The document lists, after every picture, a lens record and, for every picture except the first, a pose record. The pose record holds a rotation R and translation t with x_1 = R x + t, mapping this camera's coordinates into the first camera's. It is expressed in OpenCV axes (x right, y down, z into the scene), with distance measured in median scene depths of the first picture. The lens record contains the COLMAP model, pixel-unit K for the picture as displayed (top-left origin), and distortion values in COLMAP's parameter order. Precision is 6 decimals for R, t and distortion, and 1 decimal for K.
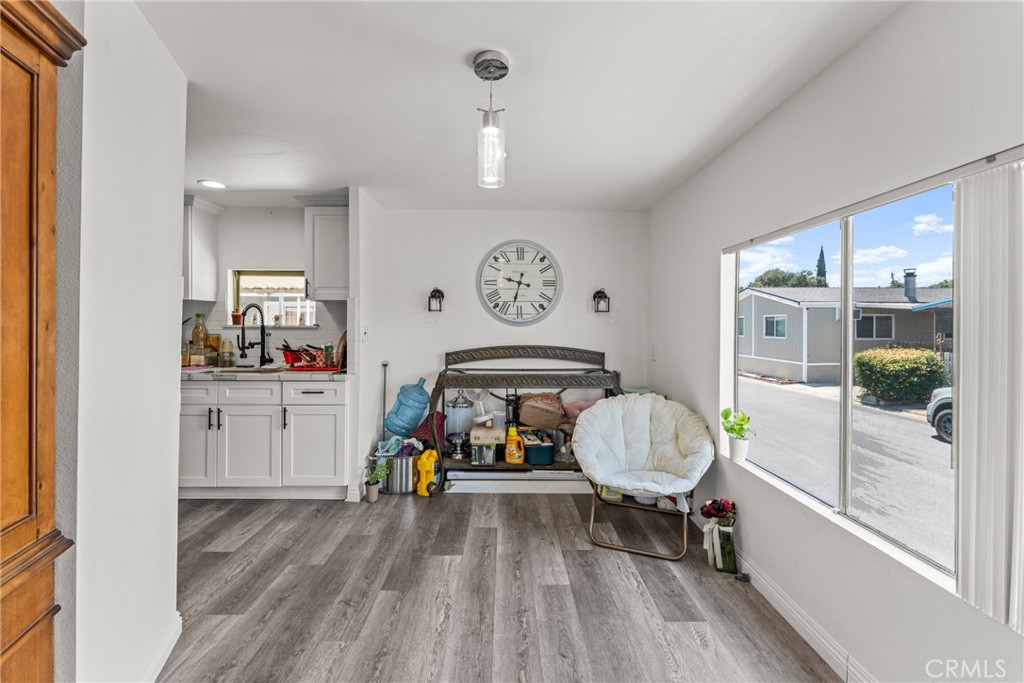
lens RADIAL K [[414.8, 0, 510.4], [0, 414.8, 326.8], [0, 0, 1]] dist [0.001739, 0.000065]
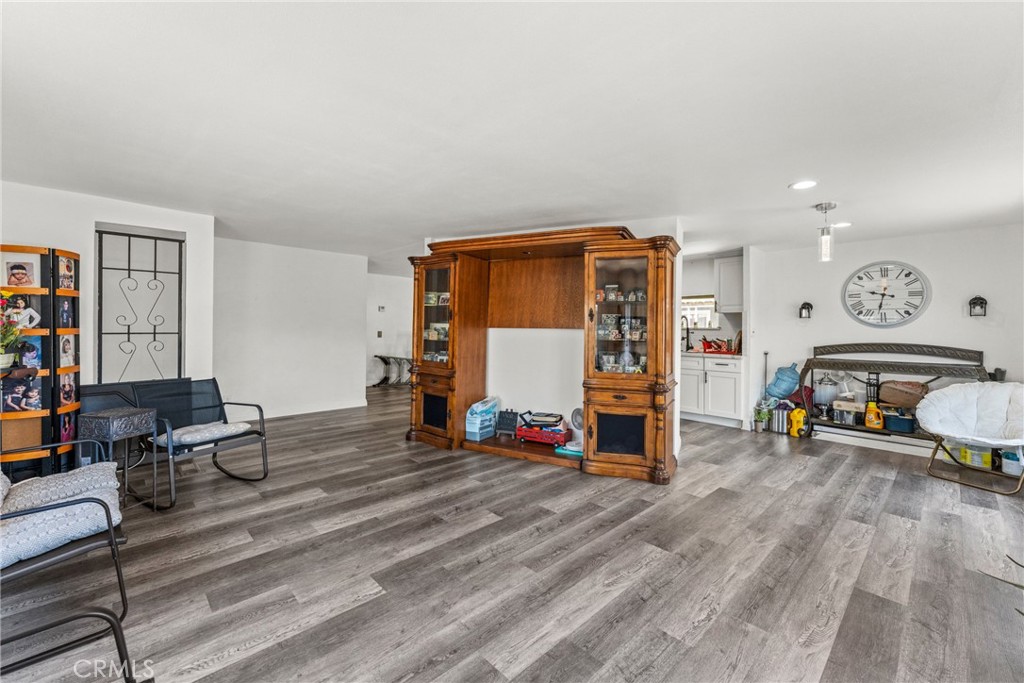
lens RADIAL K [[414.8, 0, 510.4], [0, 414.8, 326.8], [0, 0, 1]] dist [0.001739, 0.000065]
pose [[0.675907, -0.002350, -0.736983, 0.202976], [-0.005209, 0.999955, -0.007966, 0.011434], [0.736968, 0.009223, 0.675864, -0.785175]]
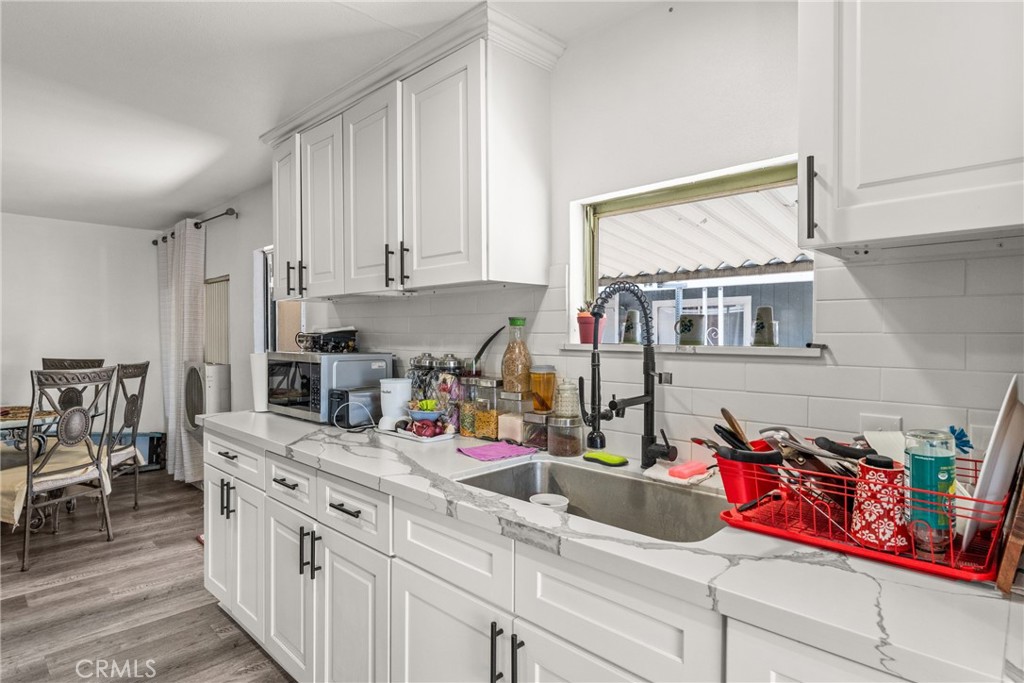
lens RADIAL K [[557.6, 0, 512.0], [0, 557.6, 341.5], [0, 0, 1]] dist [-0.000408, 0.000106]
pose [[0.708818, 0.004578, -0.705376, -0.373264], [0.000096, 0.999978, 0.006586, -0.010833], [0.705391, -0.004736, 0.708802, 0.629986]]
